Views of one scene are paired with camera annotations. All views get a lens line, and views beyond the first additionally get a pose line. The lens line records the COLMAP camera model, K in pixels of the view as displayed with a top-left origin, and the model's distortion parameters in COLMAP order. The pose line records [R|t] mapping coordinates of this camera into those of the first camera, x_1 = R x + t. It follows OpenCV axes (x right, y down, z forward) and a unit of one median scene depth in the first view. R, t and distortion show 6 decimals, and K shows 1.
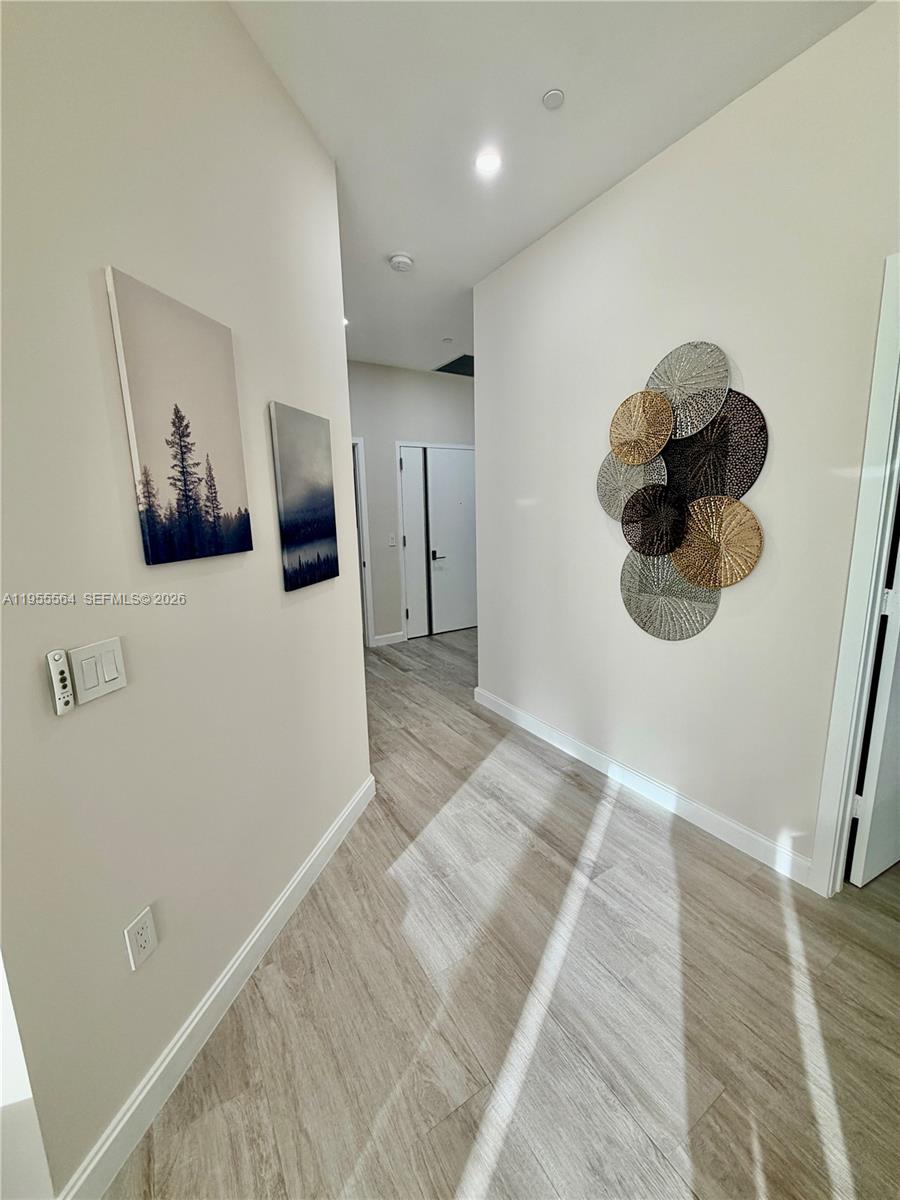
lens RADIAL K [[476.0, 0, 449.4], [0, 476.0, 597.7], [0, 0, 1]] dist [-0.001936, 0.000143]
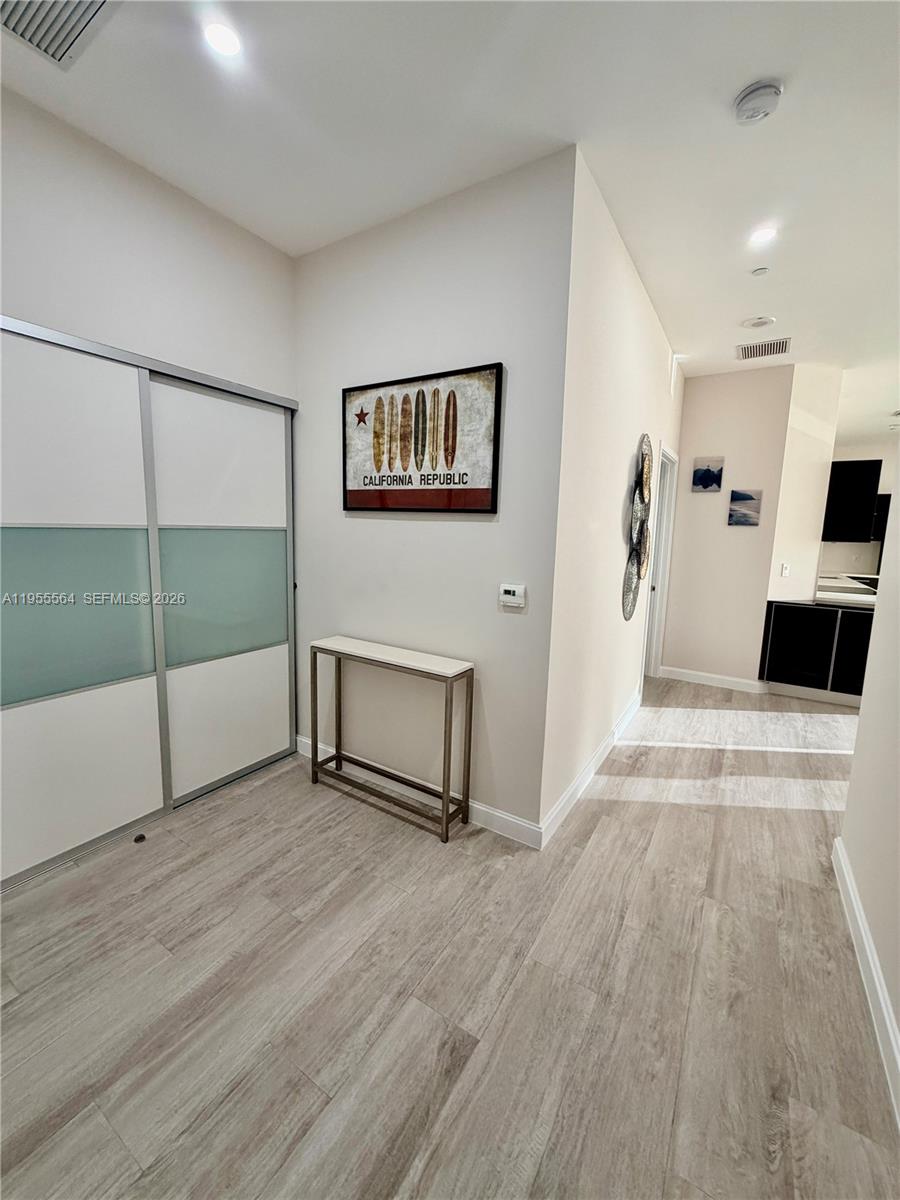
lens RADIAL K [[476.0, 0, 446.7], [0, 476.0, 594.0], [0, 0, 1]] dist [-0.001936, 0.000143]
pose [[-0.428065, -0.106244, 0.897481, -0.515726], [0.161240, 0.968155, 0.191516, -0.296939], [-0.889248, 0.226691, -0.397303, 1.648952]]
